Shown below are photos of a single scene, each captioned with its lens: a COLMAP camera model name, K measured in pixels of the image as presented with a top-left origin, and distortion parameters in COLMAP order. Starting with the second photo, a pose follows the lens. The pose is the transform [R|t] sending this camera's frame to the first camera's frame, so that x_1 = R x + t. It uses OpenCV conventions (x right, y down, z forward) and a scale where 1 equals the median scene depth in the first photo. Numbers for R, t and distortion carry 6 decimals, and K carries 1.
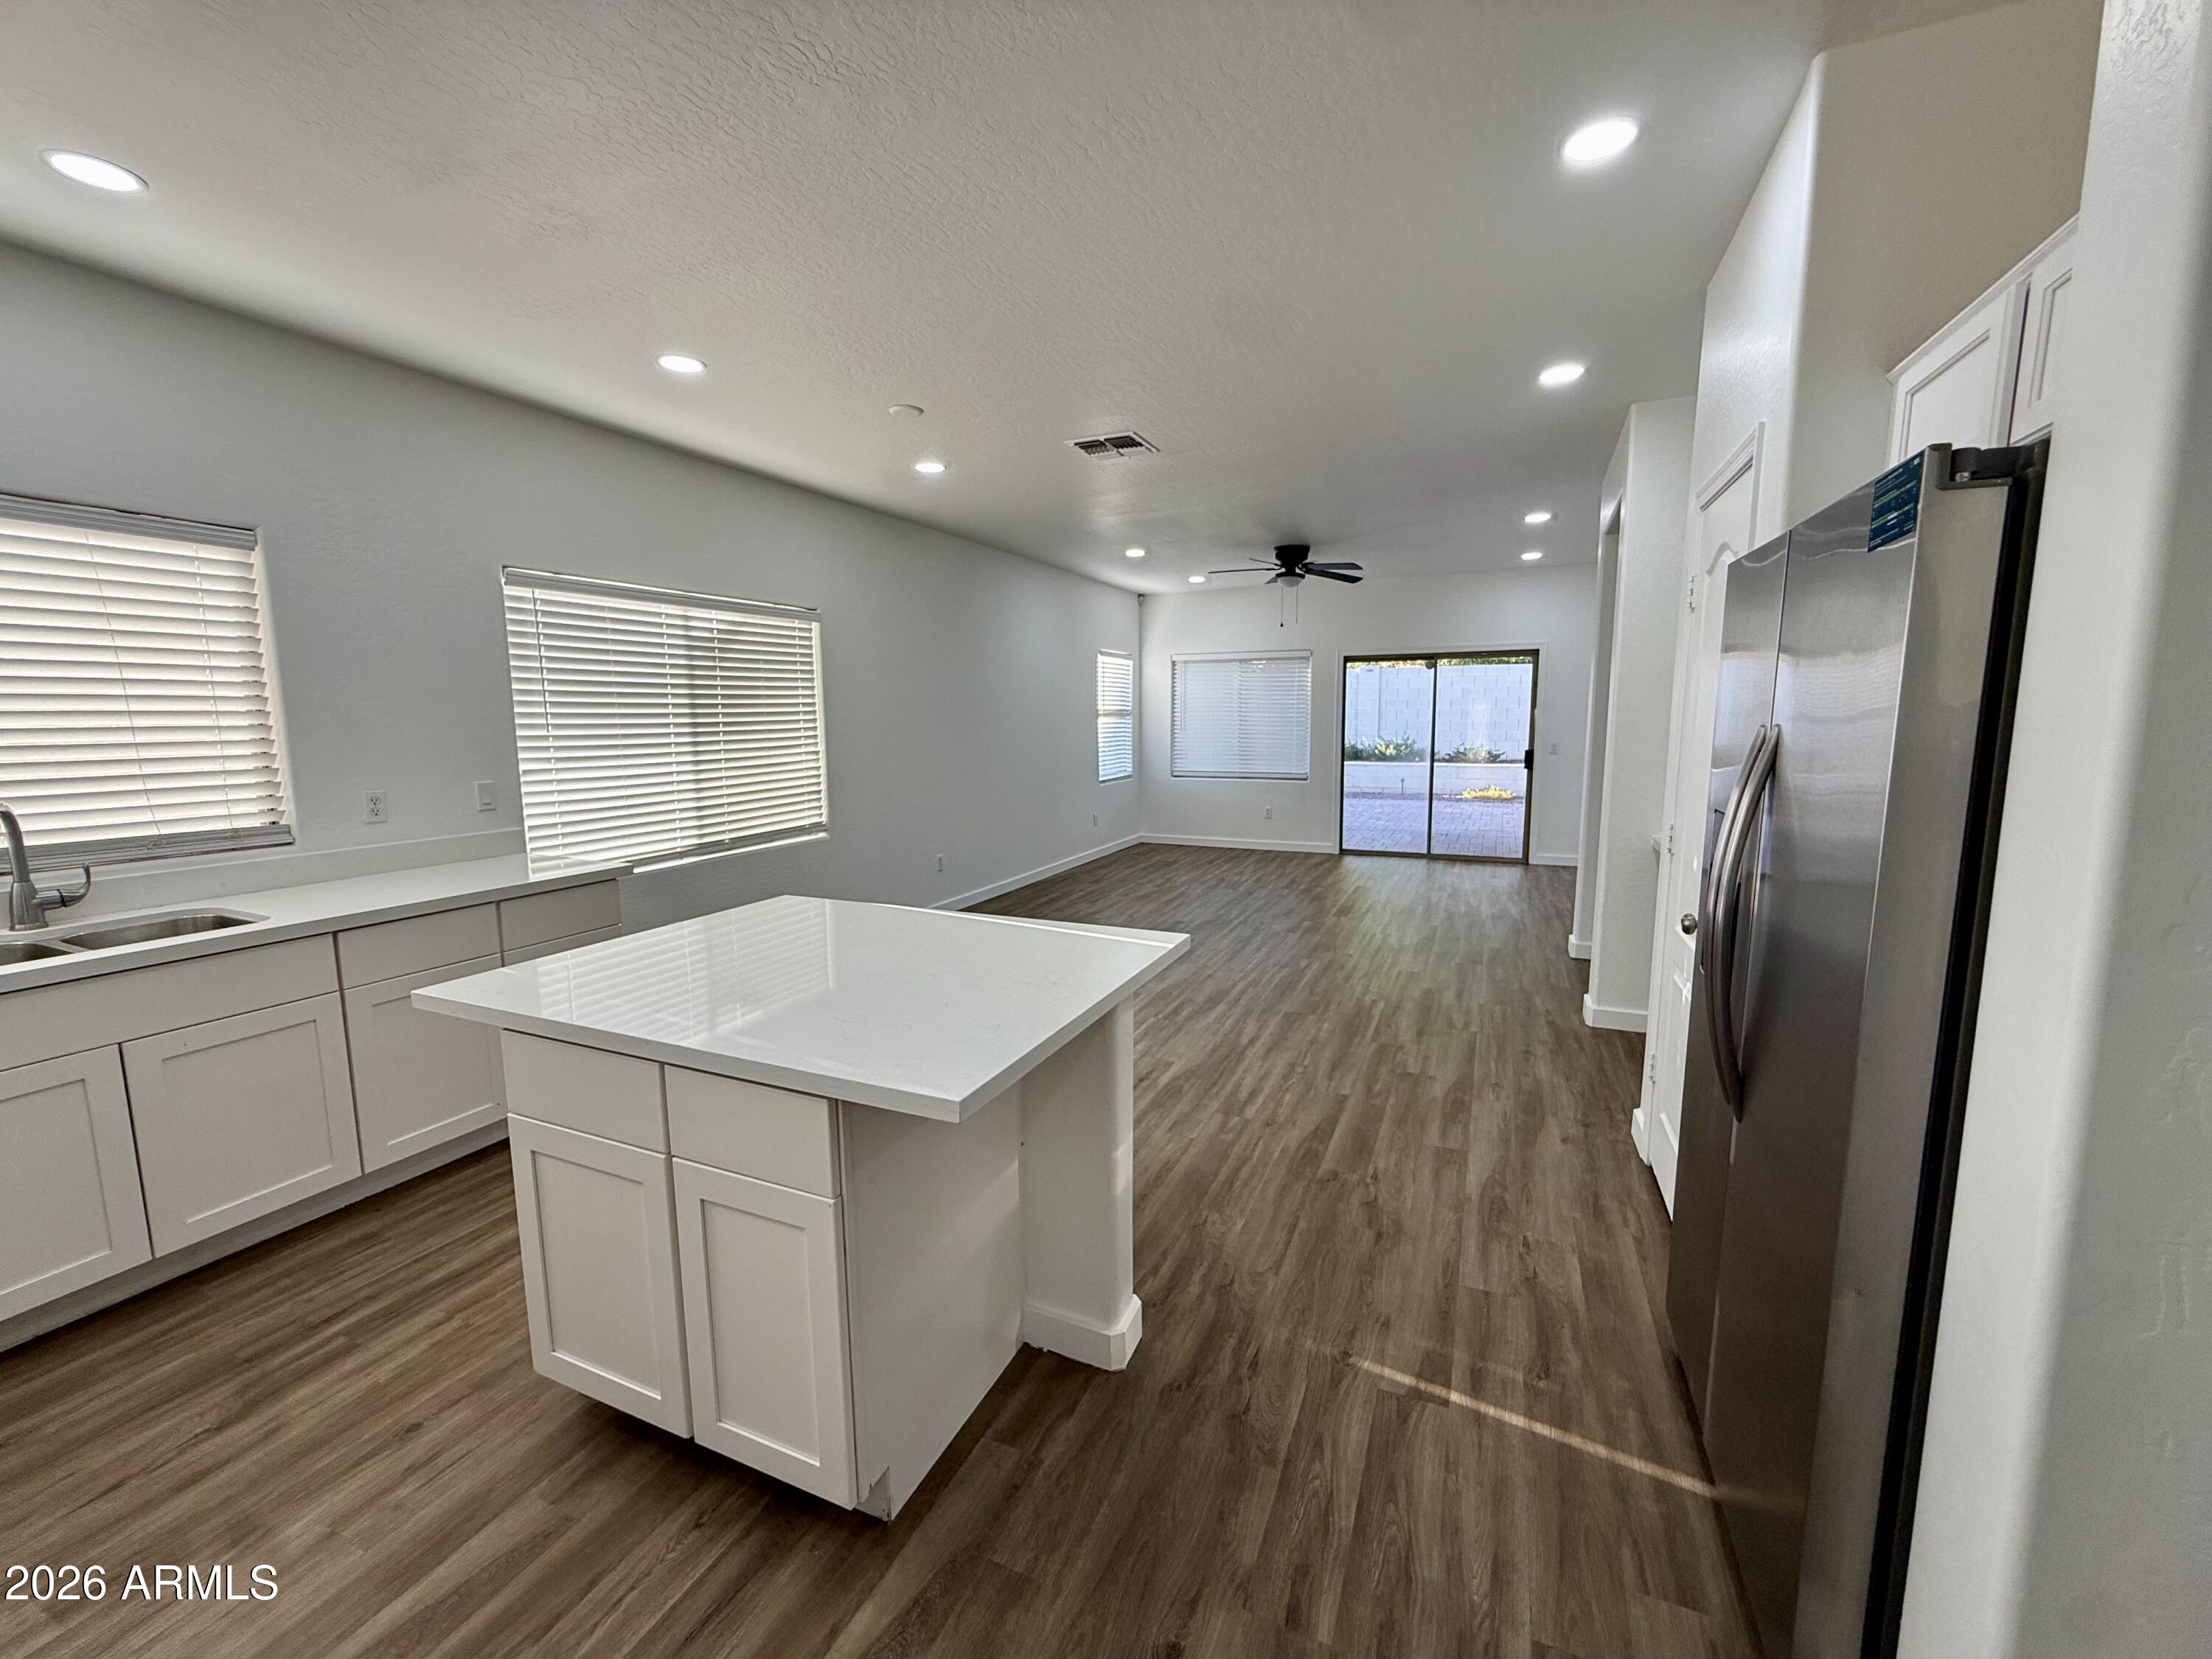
lens RADIAL K [[886.1, 0, 1100.3], [0, 886.1, 830.0], [0, 0, 1]] dist [0.000007, 0.001156]
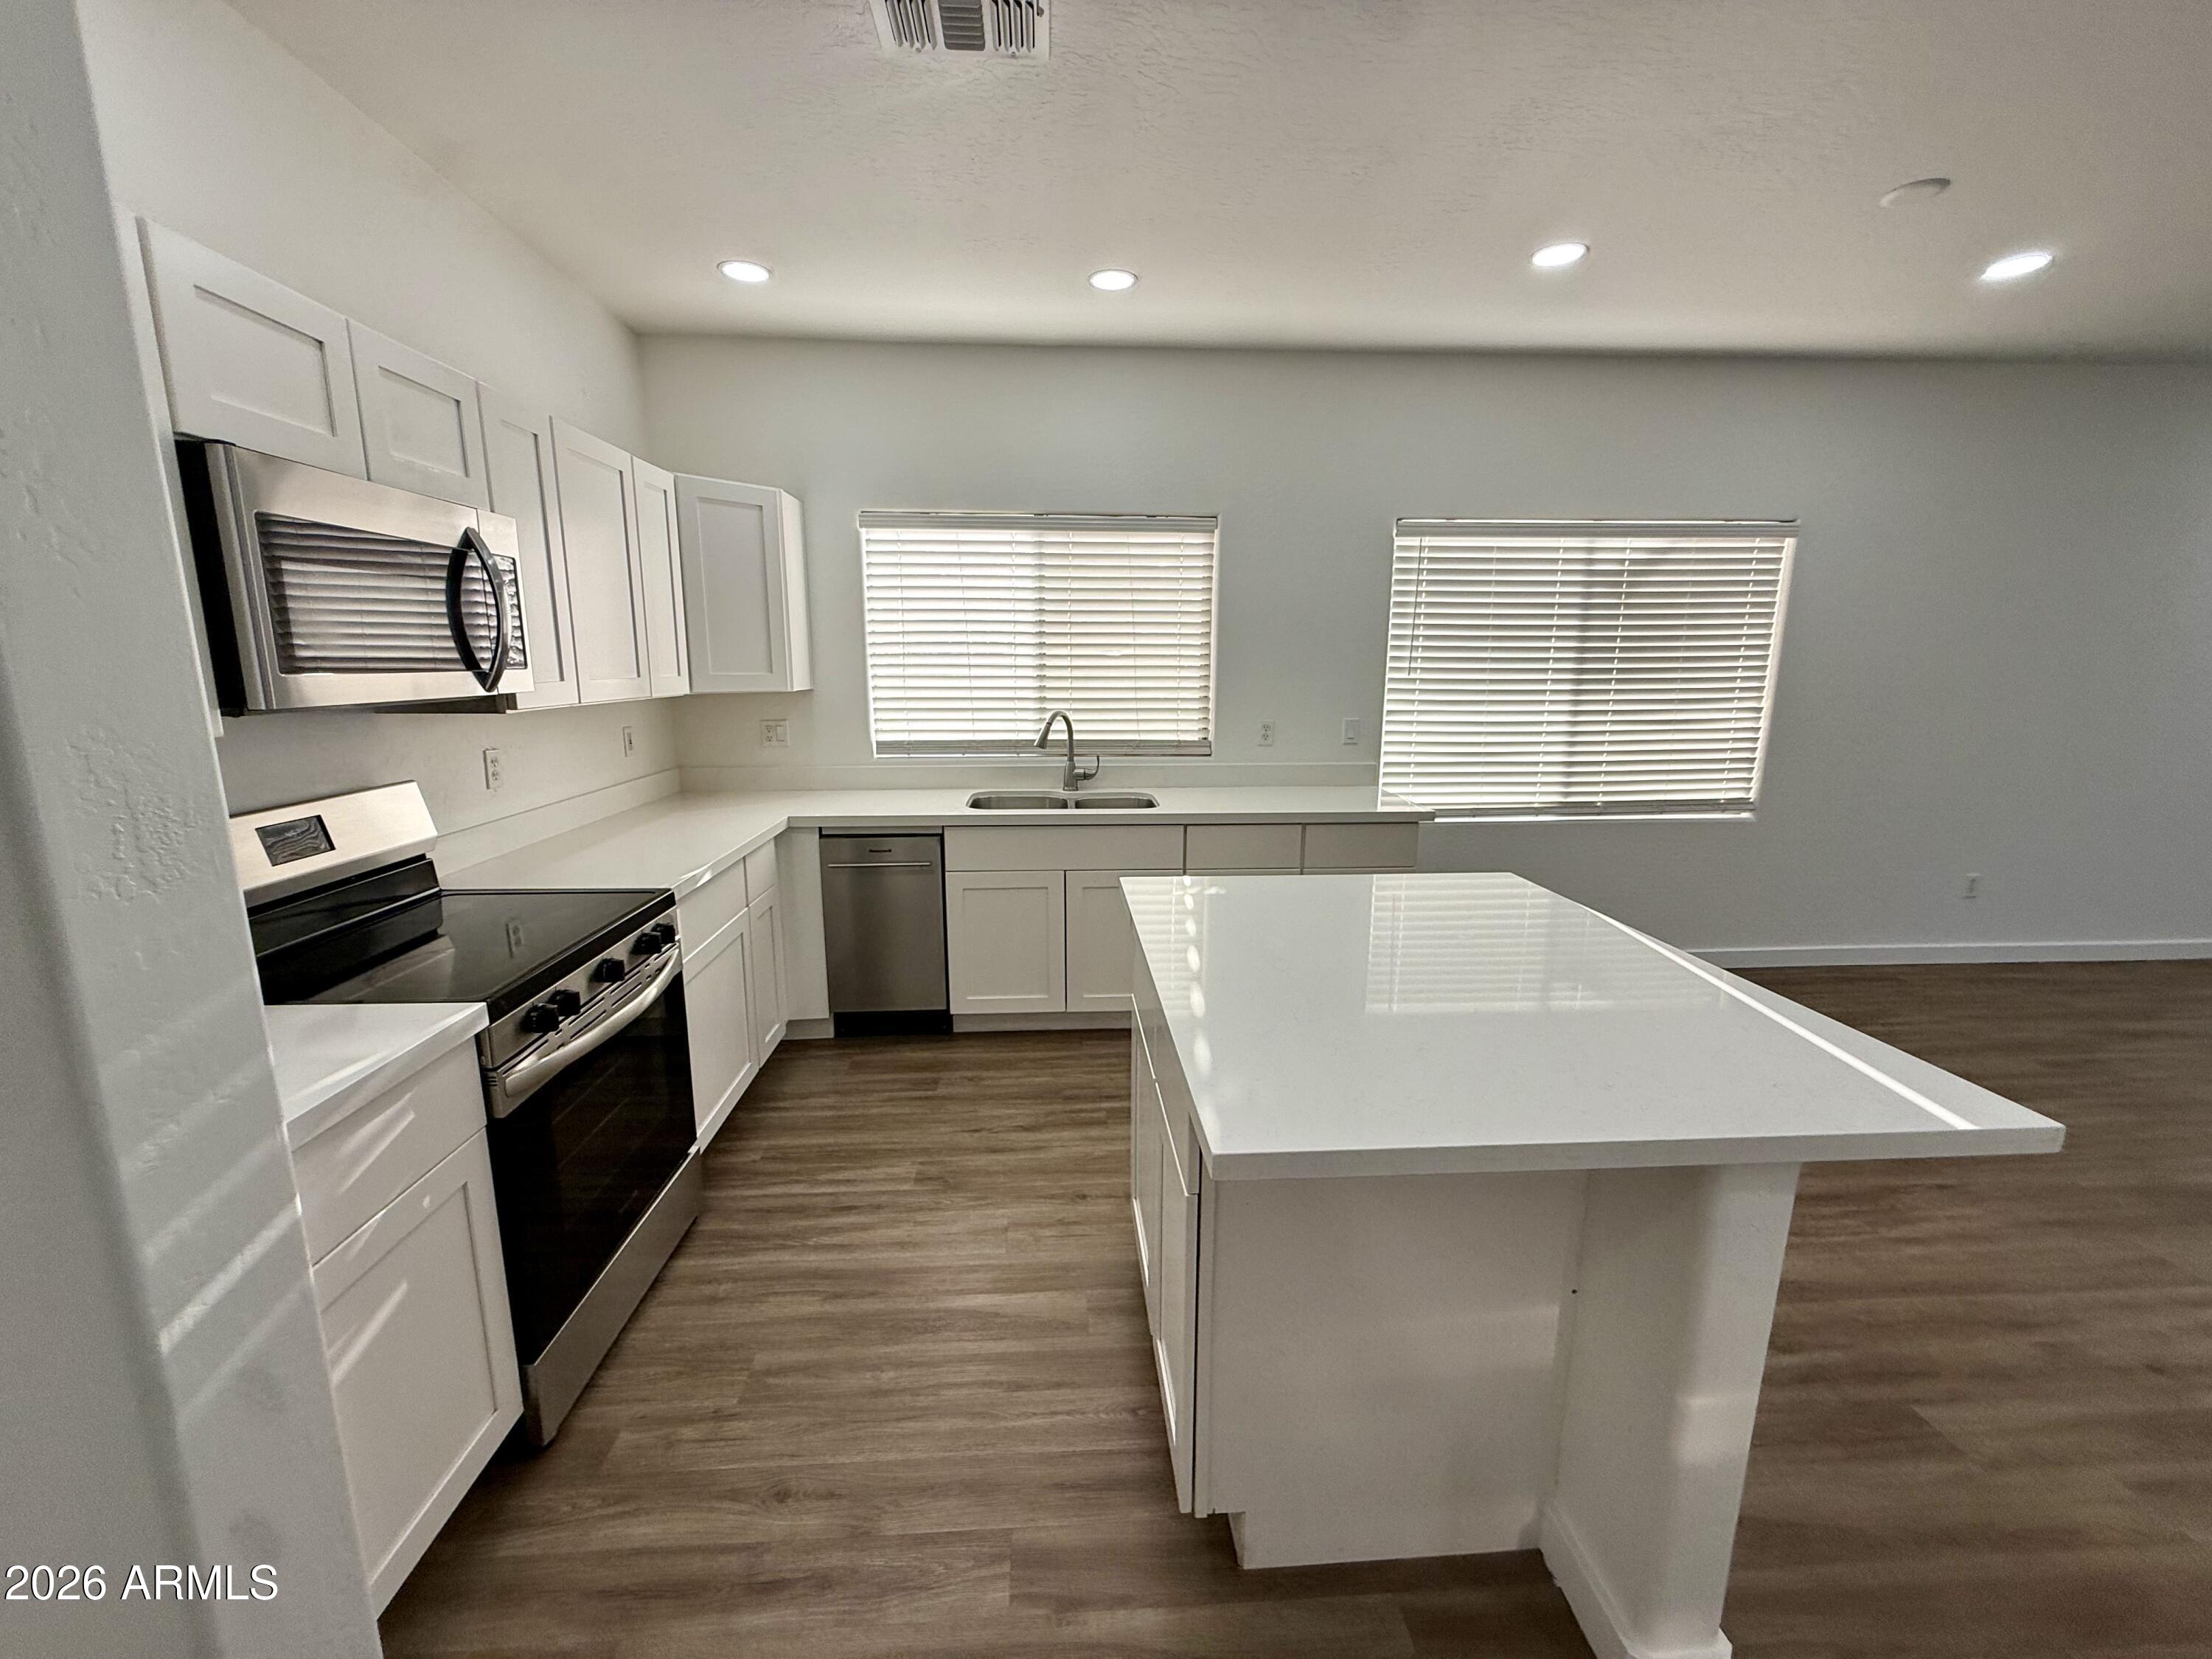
lens RADIAL K [[886.1, 0, 1100.3], [0, 886.1, 830.0], [0, 0, 1]] dist [0.000007, 0.001156]
pose [[0.467073, 0.174194, -0.866890, 0.192936], [-0.119909, 0.983824, 0.133085, -0.032767], [0.876050, 0.041788, 0.480406, 0.229419]]
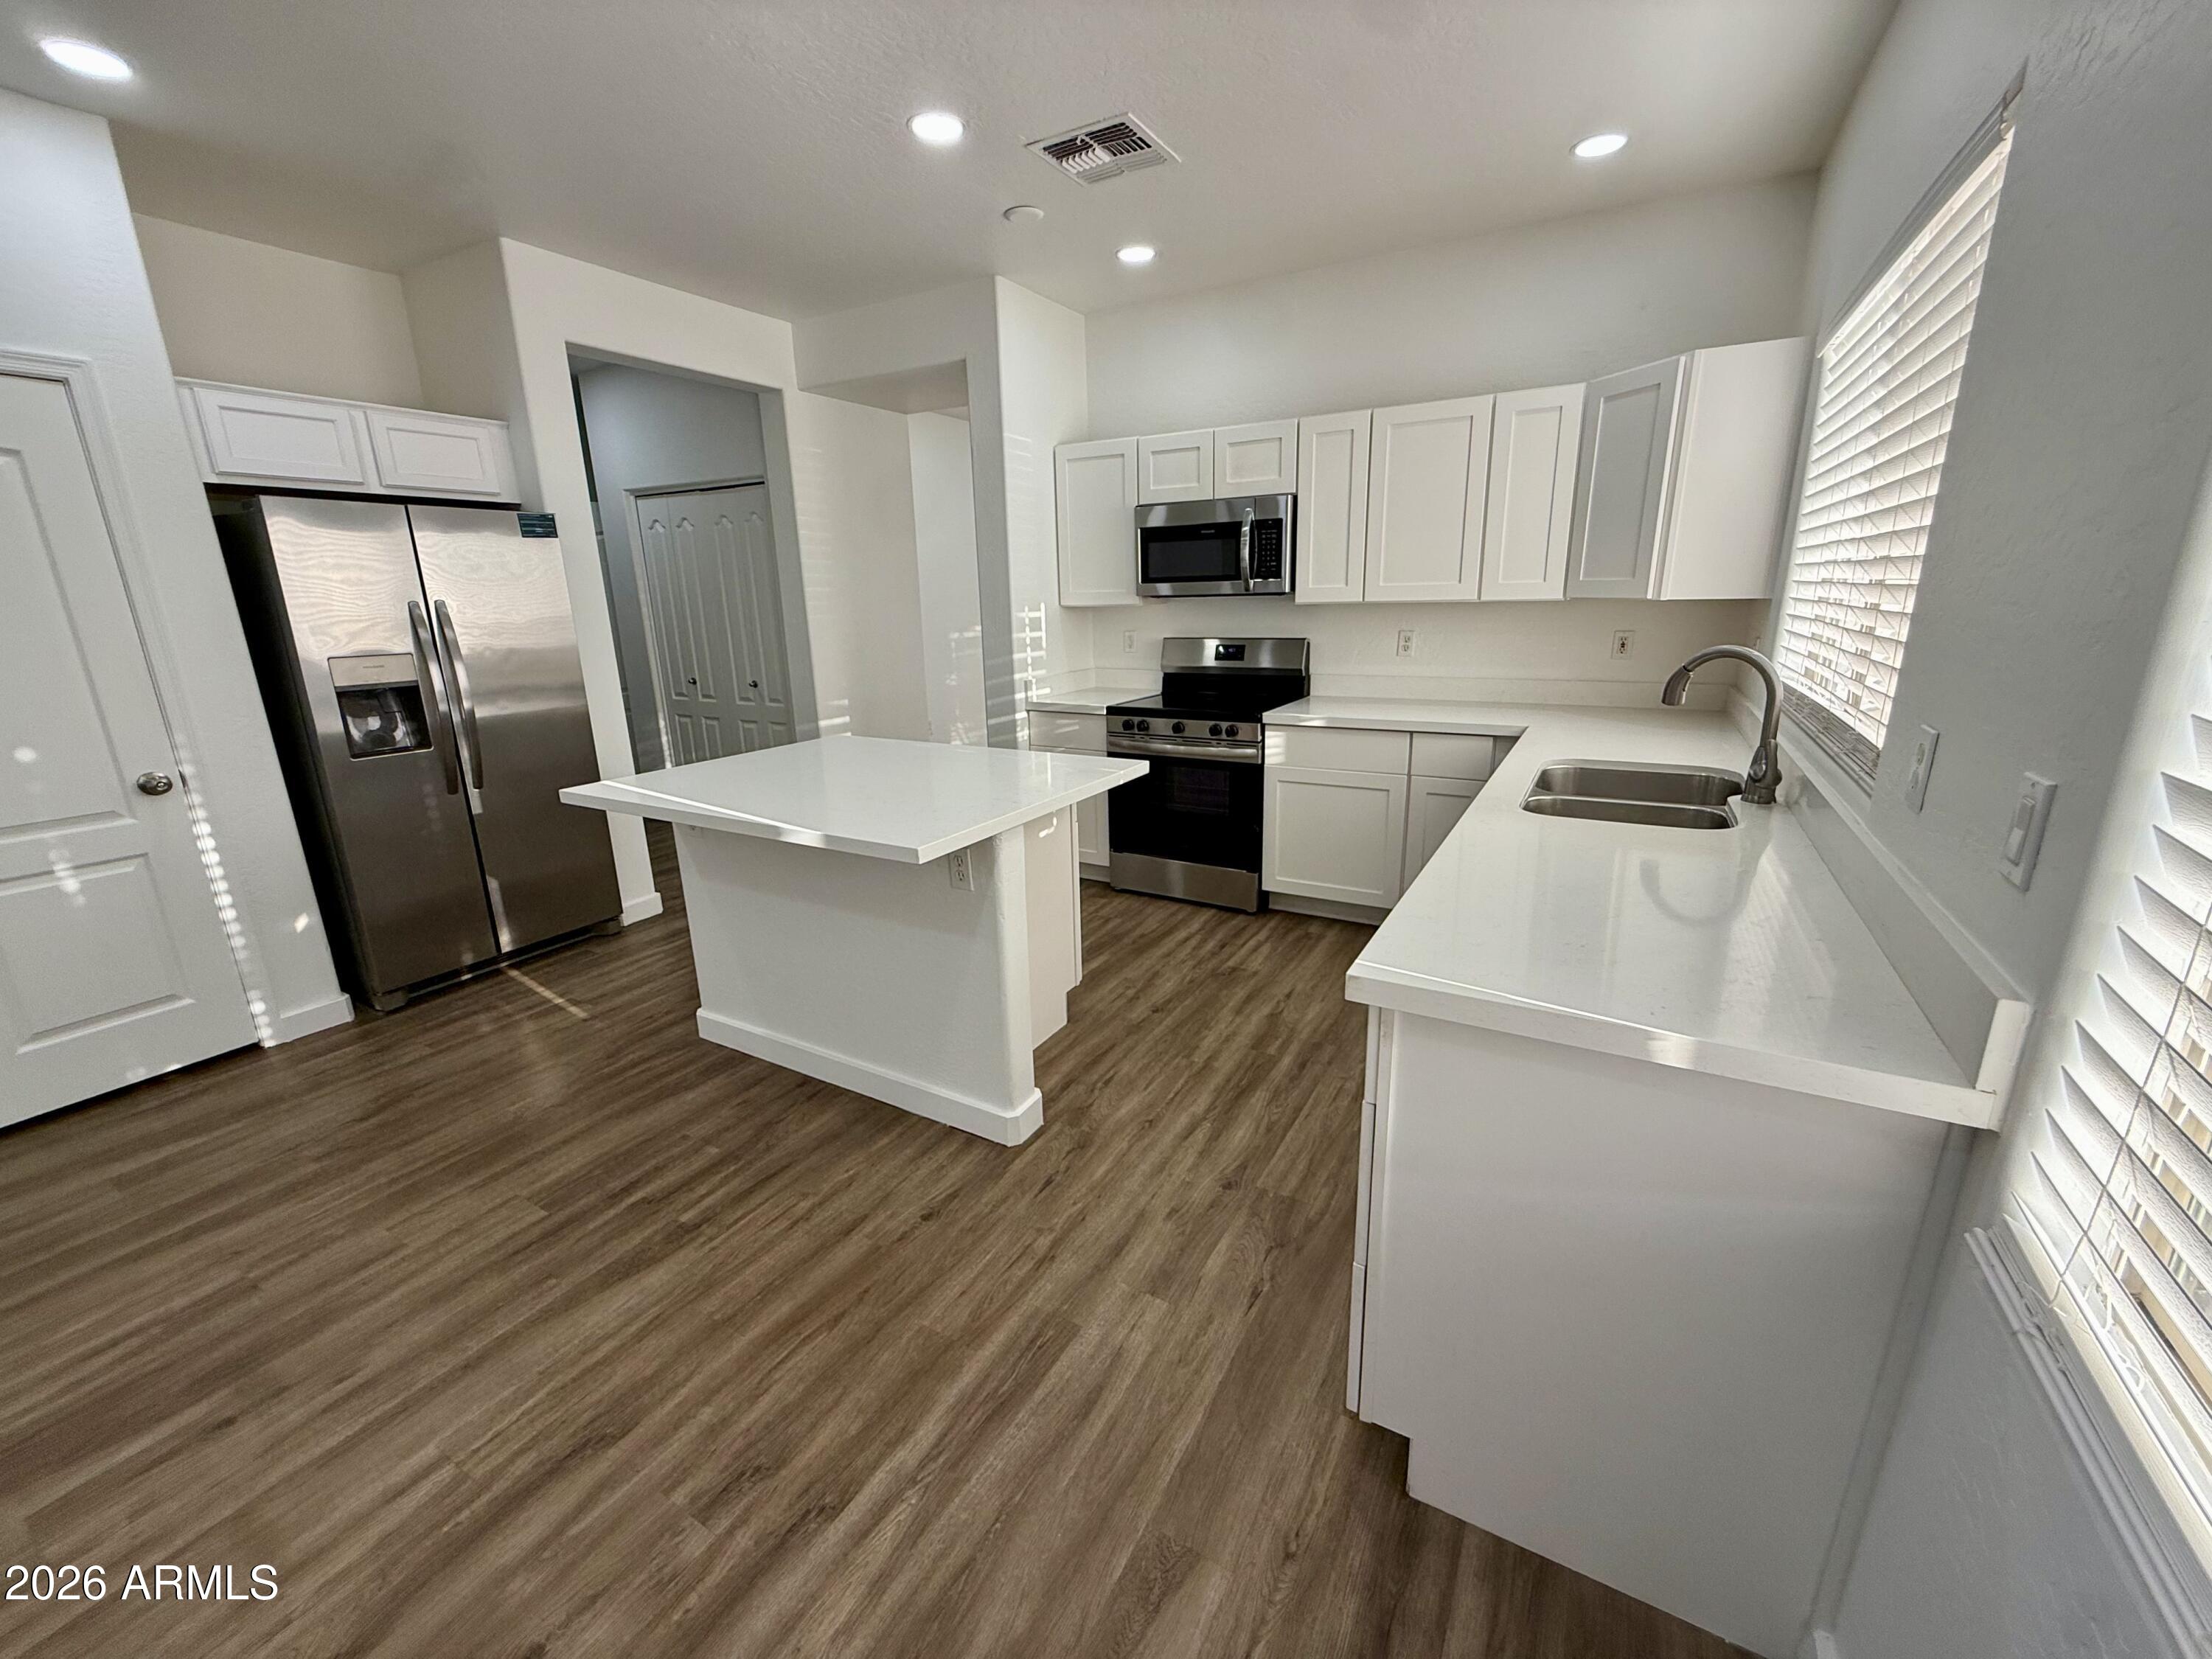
lens RADIAL K [[886.1, 0, 1100.3], [0, 886.1, 830.0], [0, 0, 1]] dist [0.000007, 0.001156]
pose [[-0.994006, 0.001780, 0.109311, -0.546993], [0.043548, 0.923566, 0.380959, -0.181363], [-0.100278, 0.383436, -0.918107, 1.548028]]
